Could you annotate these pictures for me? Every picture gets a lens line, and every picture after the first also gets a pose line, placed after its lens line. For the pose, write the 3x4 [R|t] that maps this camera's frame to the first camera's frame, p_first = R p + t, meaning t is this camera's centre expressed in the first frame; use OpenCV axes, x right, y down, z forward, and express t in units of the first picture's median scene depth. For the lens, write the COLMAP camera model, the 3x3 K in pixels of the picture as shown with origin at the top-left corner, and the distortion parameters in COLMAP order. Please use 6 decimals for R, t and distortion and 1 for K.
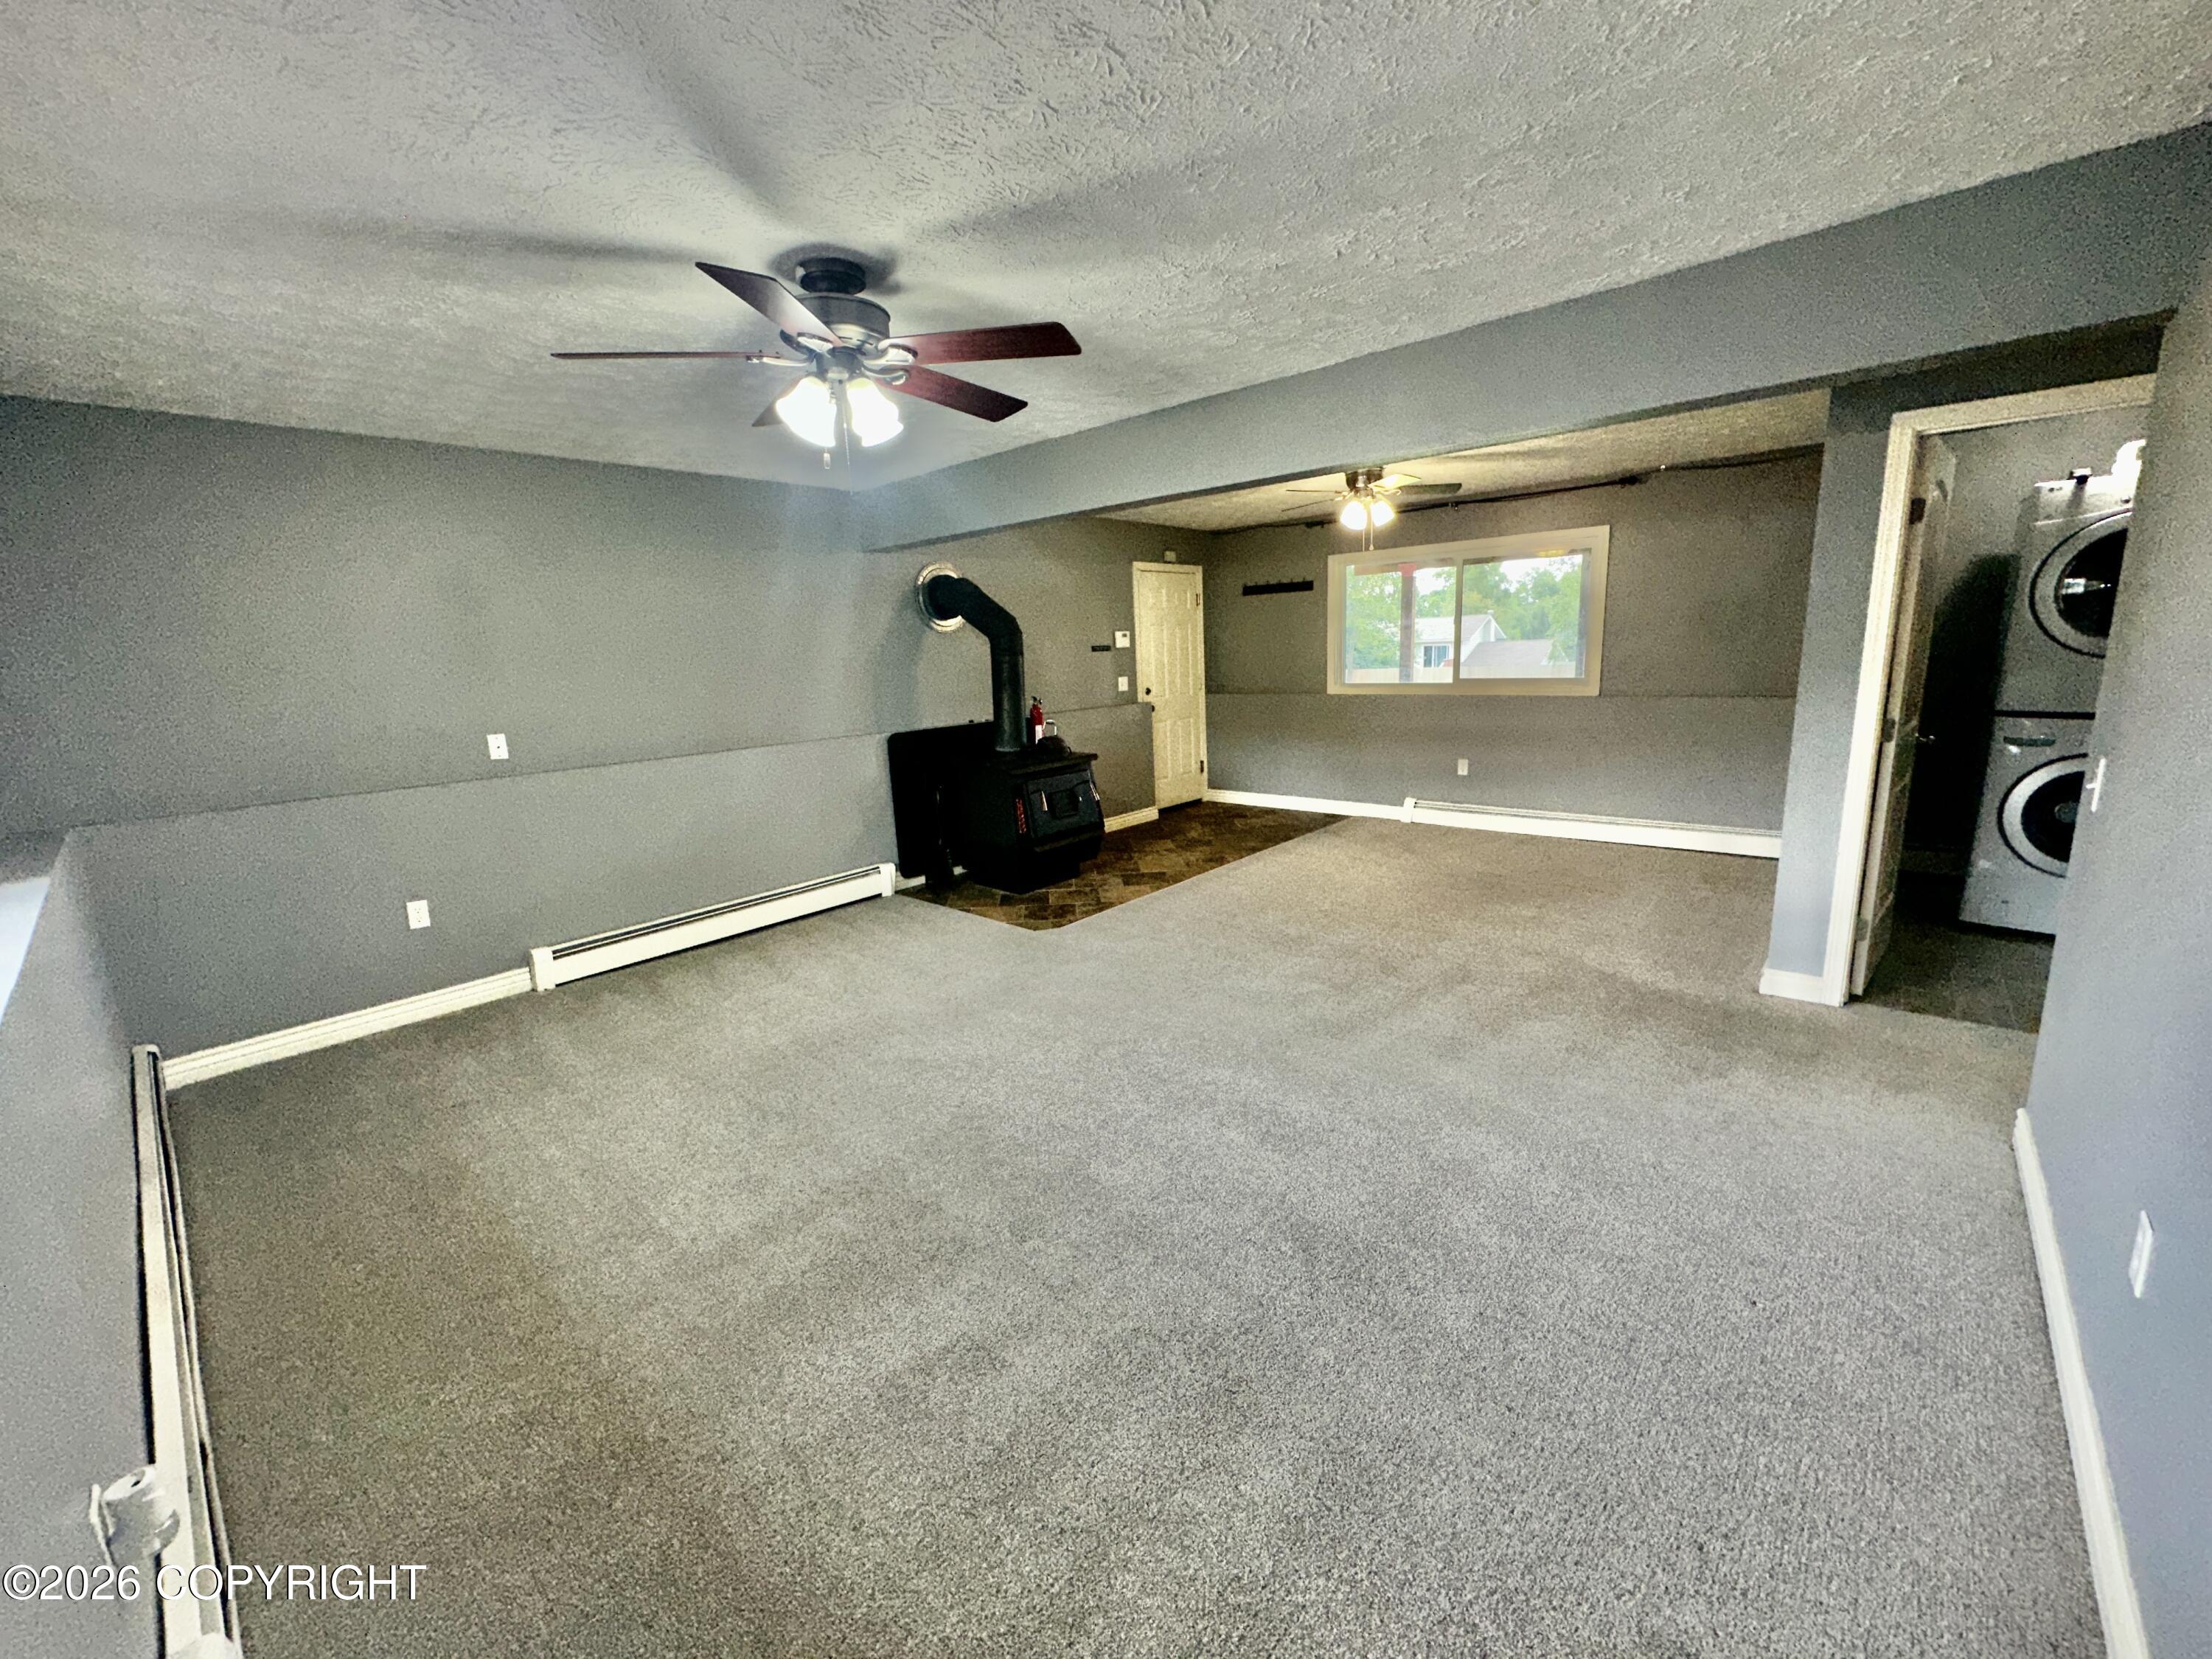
lens RADIAL K [[879.7, 0, 1112.4], [0, 879.7, 825.0], [0, 0, 1]] dist [-0.002839, -0.000307]
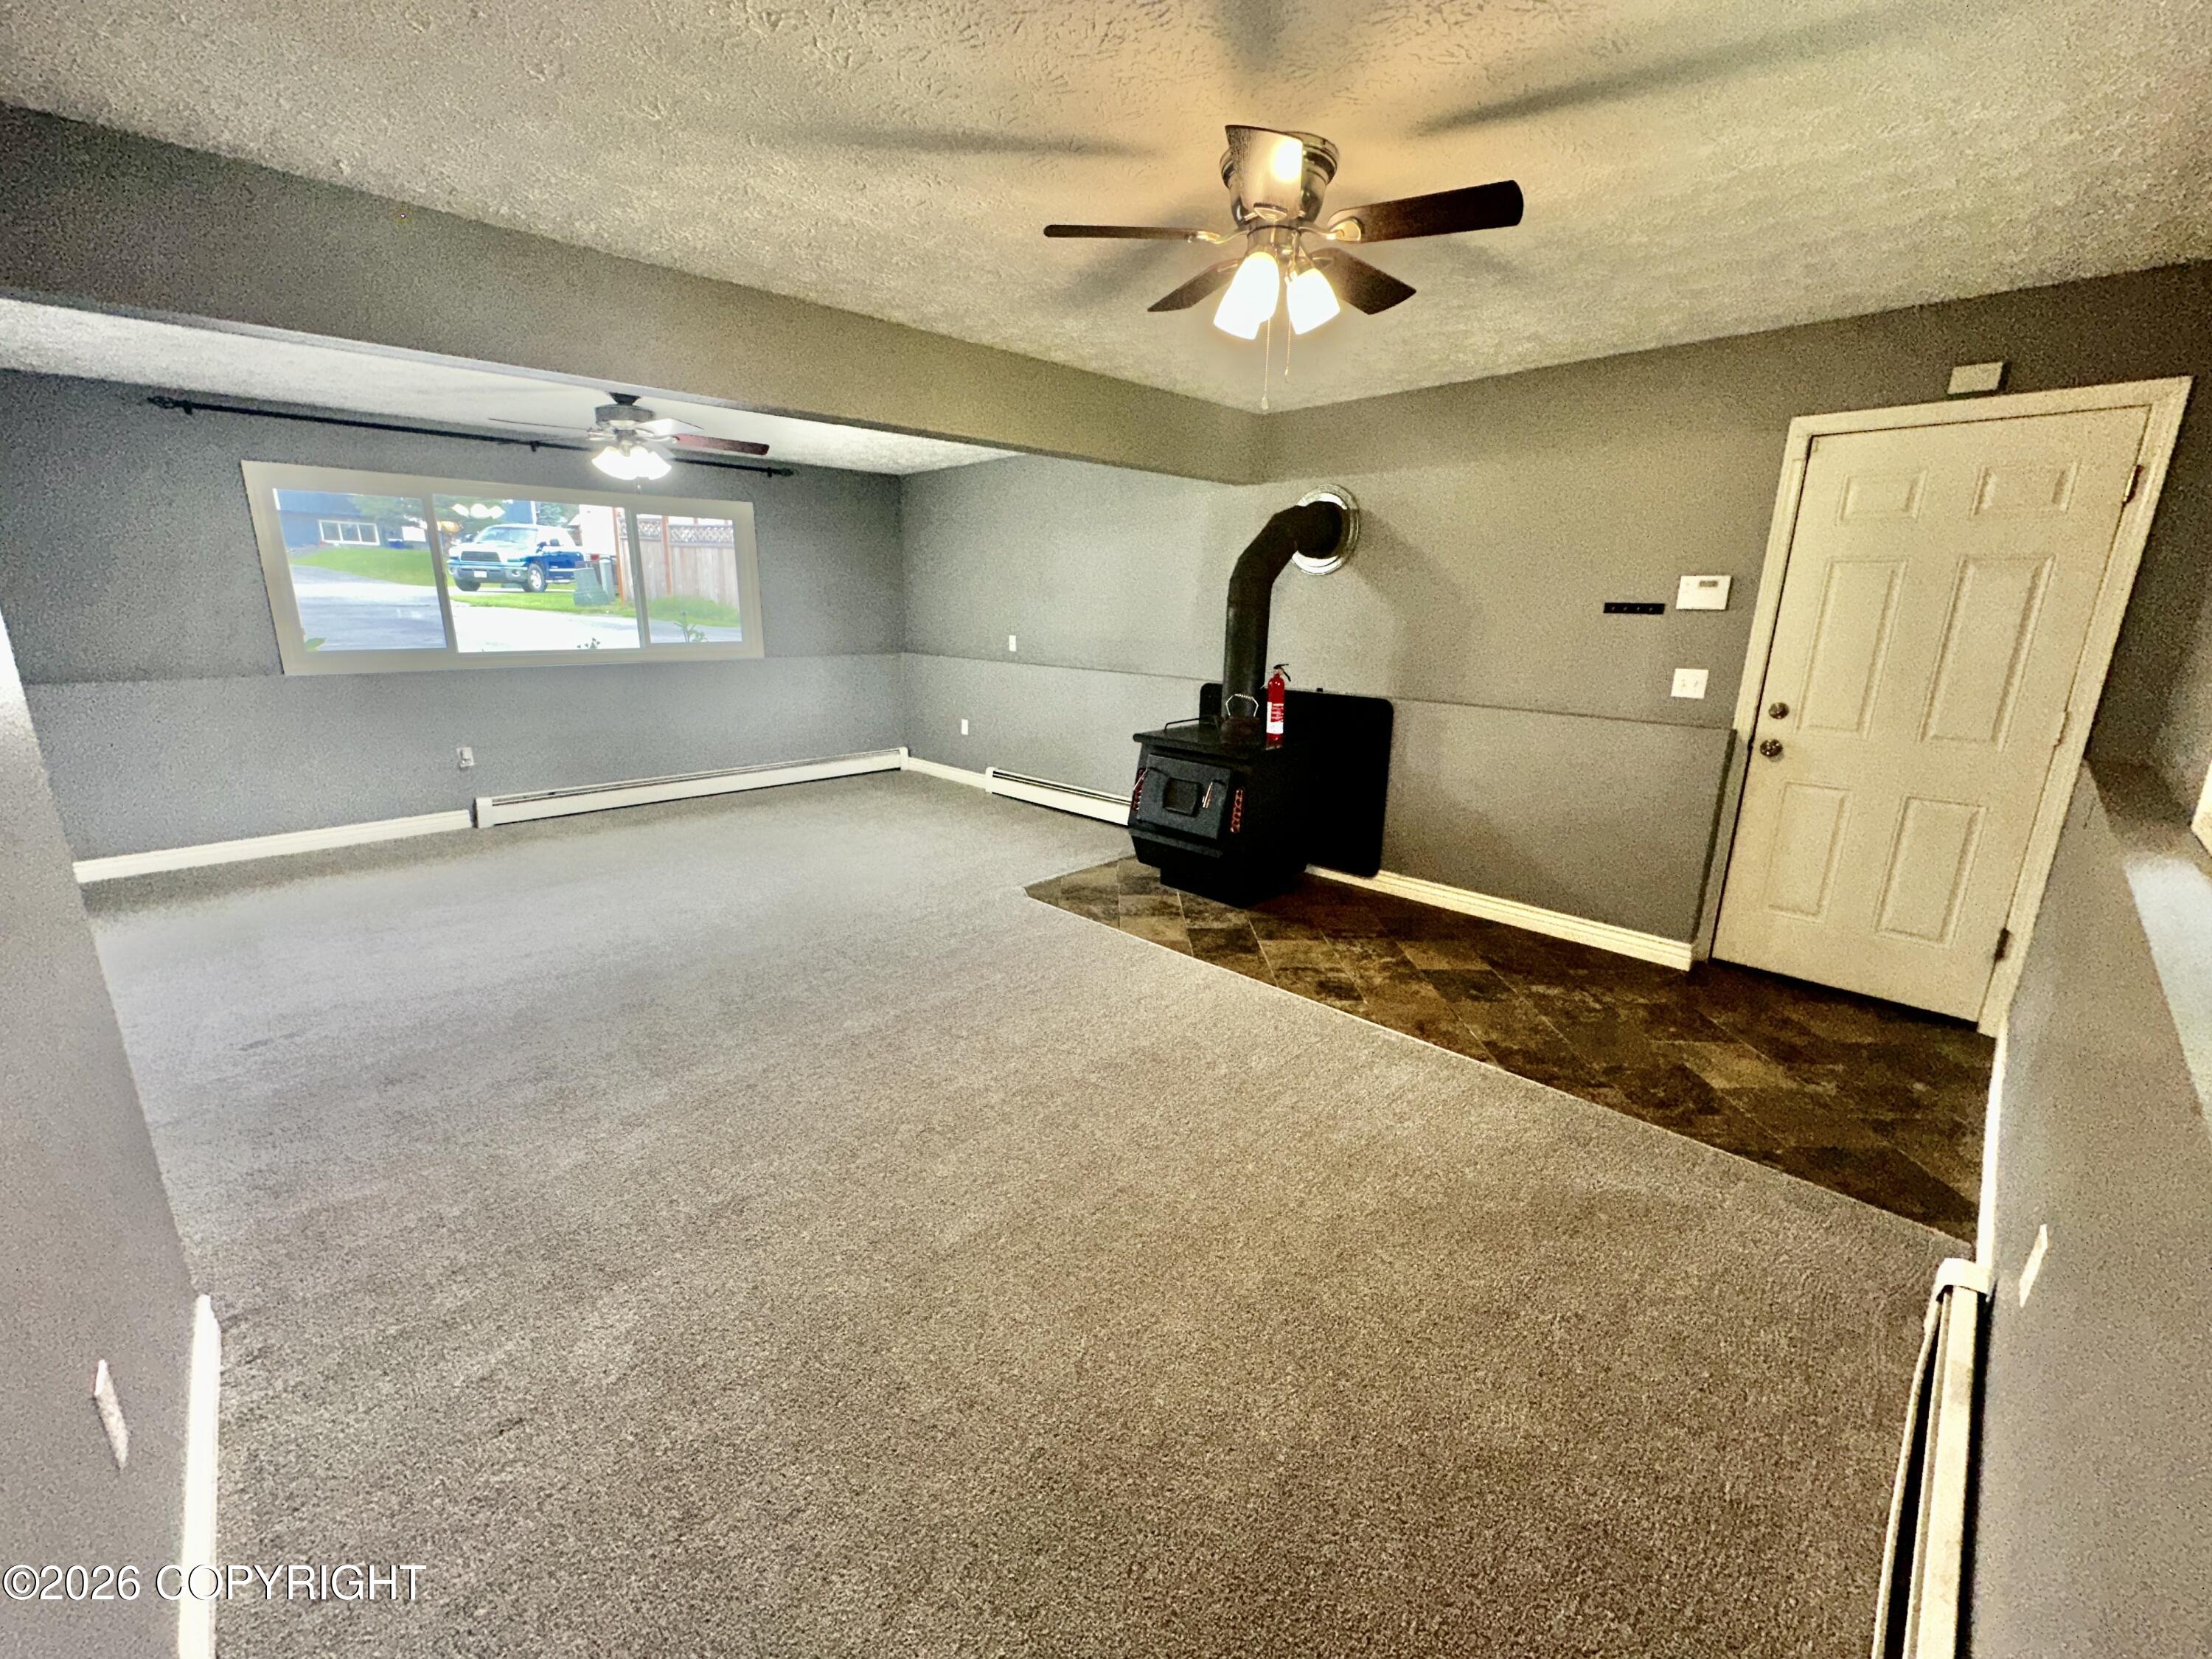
lens RADIAL K [[879.7, 0, 1112.4], [0, 879.7, 827.1], [0, 0, 1]] dist [-0.002839, -0.000307]
pose [[-0.067759, 0.287438, -0.955399, 0.669145], [-0.209779, 0.932089, 0.295303, -0.205691], [0.975398, 0.220432, -0.002859, 0.887692]]
